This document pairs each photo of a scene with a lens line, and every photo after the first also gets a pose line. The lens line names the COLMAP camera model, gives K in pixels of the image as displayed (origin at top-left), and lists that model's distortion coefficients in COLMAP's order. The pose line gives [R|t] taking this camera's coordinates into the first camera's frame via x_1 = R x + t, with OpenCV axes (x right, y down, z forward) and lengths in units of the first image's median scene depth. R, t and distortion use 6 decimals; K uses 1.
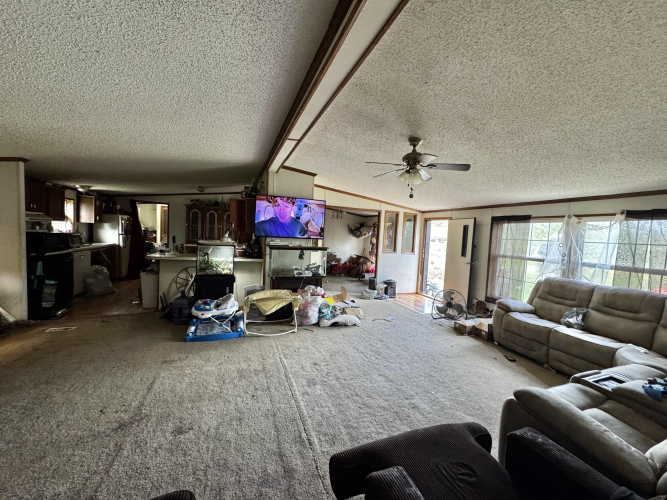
lens RADIAL K [[265.6, 0, 335.5], [0, 265.6, 249.8], [0, 0, 1]] dist [-0.003602, -0.001265]
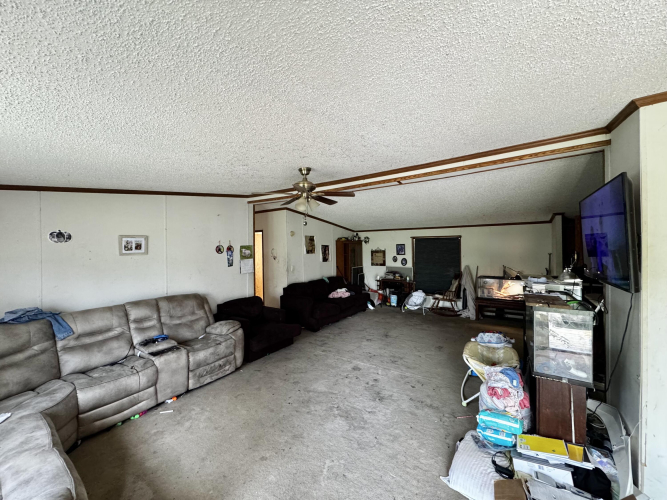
lens RADIAL K [[265.6, 0, 331.7], [0, 265.6, 246.0], [0, 0, 1]] dist [-0.003602, -0.001265]
pose [[-0.825073, -0.046879, -0.563078, 0.479661], [-0.064365, 0.997863, 0.011236, -0.084245], [0.561348, 0.045513, -0.826328, 1.183522]]
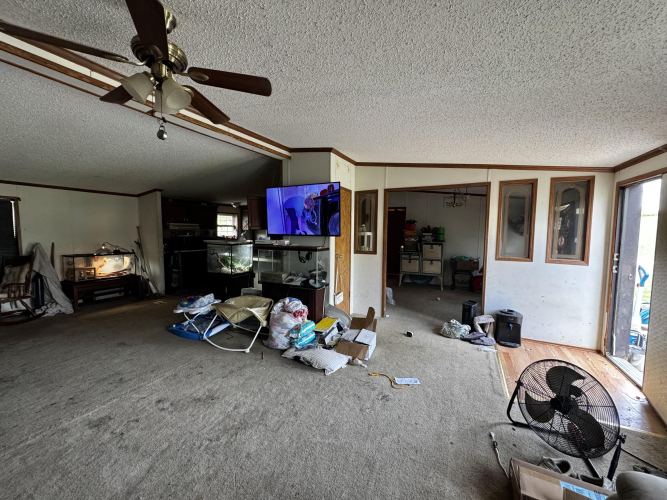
lens RADIAL K [[265.6, 0, 334.1], [0, 265.6, 250.5], [0, 0, 1]] dist [-0.003602, -0.001265]
pose [[0.673271, 0.009720, -0.739332, 0.527488], [-0.018185, 0.999829, -0.003415, 0.001694], [0.739172, 0.015744, 0.673333, 0.567339]]
